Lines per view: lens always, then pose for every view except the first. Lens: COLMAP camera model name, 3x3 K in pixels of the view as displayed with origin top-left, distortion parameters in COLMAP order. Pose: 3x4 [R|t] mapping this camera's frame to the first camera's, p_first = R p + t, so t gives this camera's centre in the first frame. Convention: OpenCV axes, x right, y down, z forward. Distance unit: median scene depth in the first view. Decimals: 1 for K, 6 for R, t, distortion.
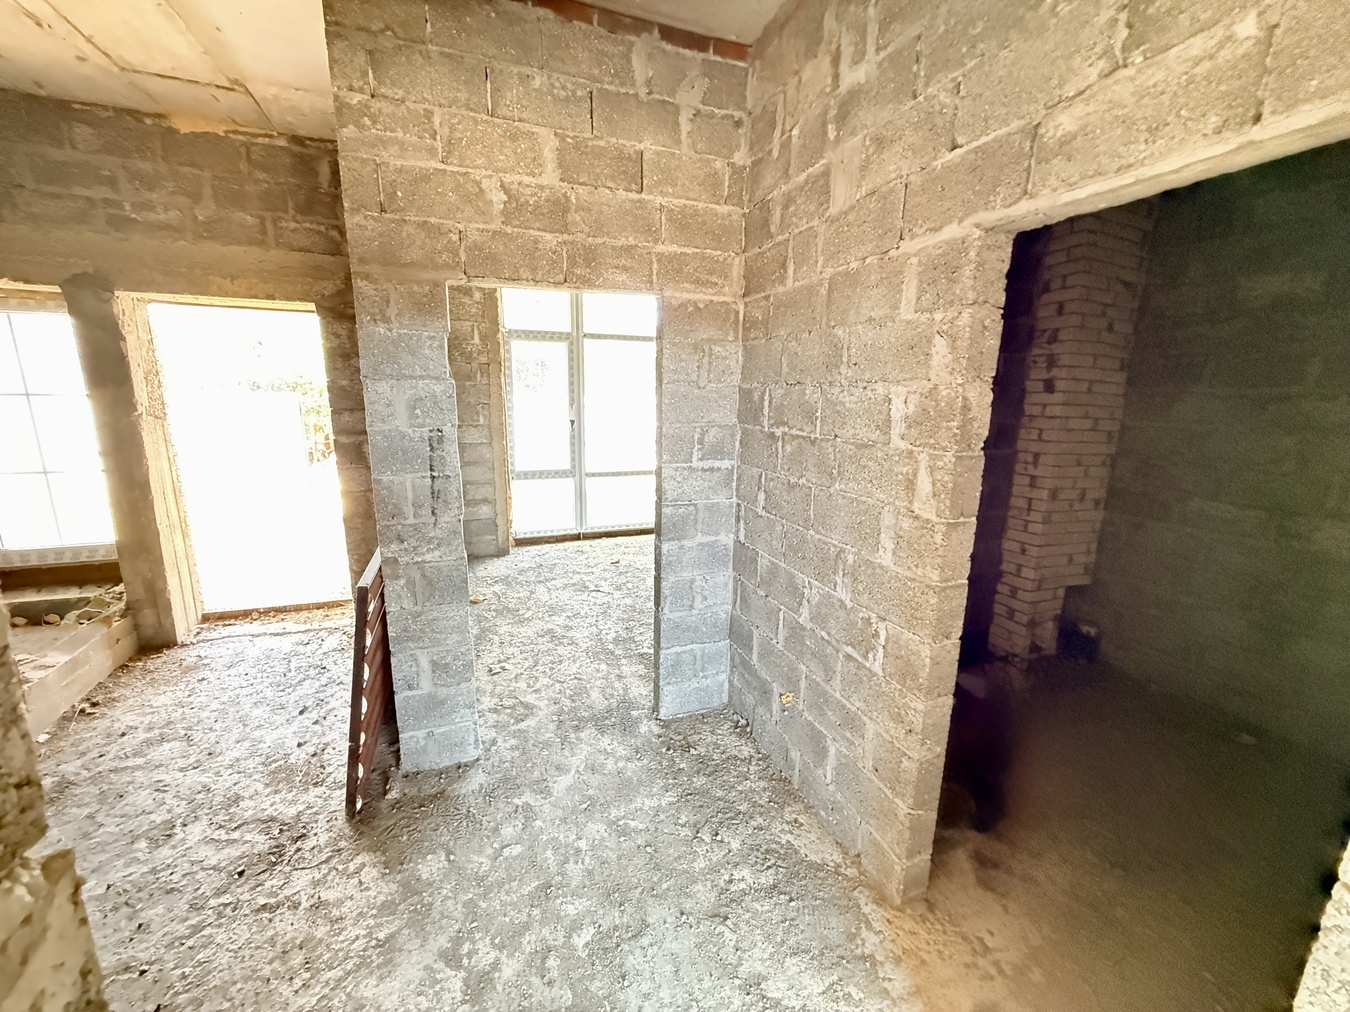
lens RADIAL K [[539.6, 0, 672.4], [0, 539.6, 507.5], [0, 0, 1]] dist [0.000756, 0.000136]
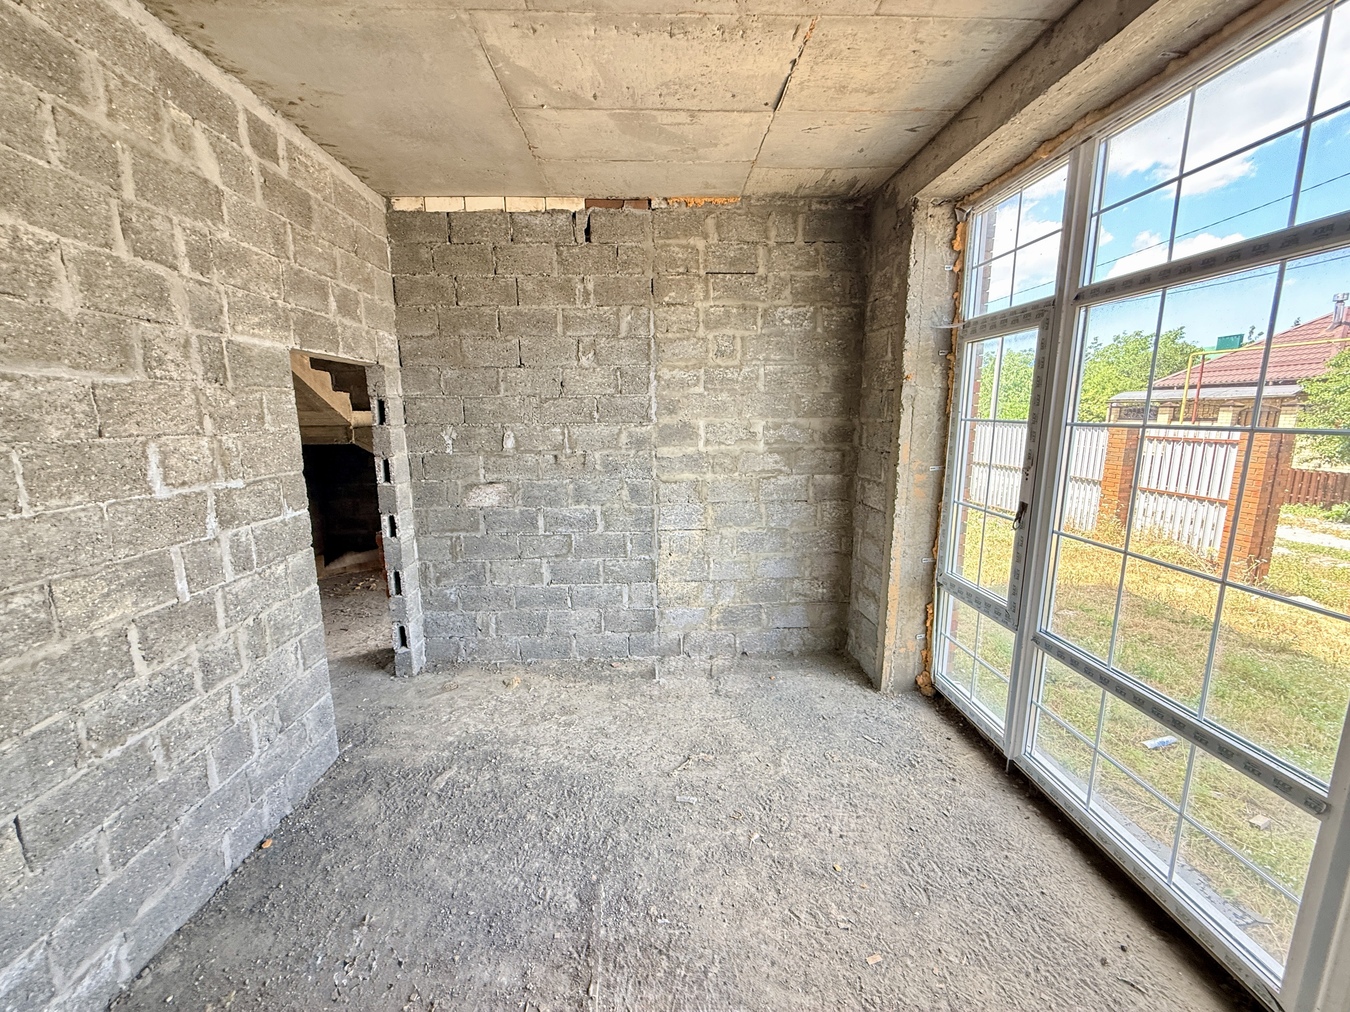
lens RADIAL K [[539.6, 0, 672.4], [0, 539.6, 507.5], [0, 0, 1]] dist [0.000756, 0.000136]
pose [[-0.319054, 0.157461, -0.934564, 0.867269], [-0.197098, 0.953517, 0.227942, -0.569854], [0.927015, 0.256927, -0.273188, 2.420865]]
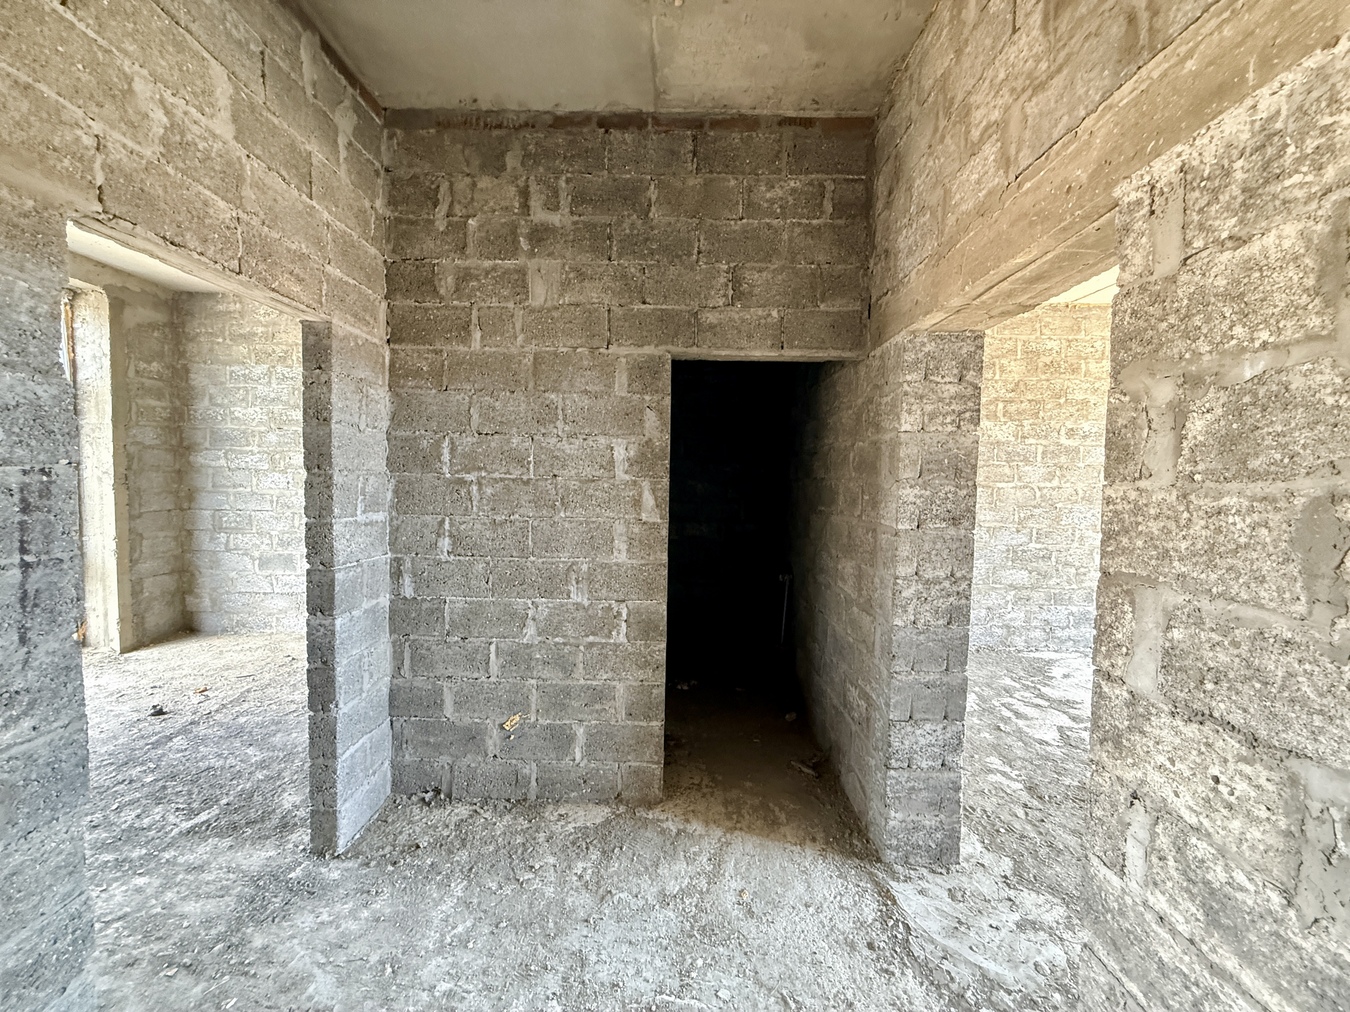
lens RADIAL K [[539.6, 0, 672.4], [0, 539.6, 507.5], [0, 0, 1]] dist [0.000756, 0.000136]
pose [[0.353654, -0.054553, 0.933784, -0.740491], [0.181290, 0.983366, -0.011211, 0.005062], [-0.917640, 0.173250, 0.357661, 0.287397]]
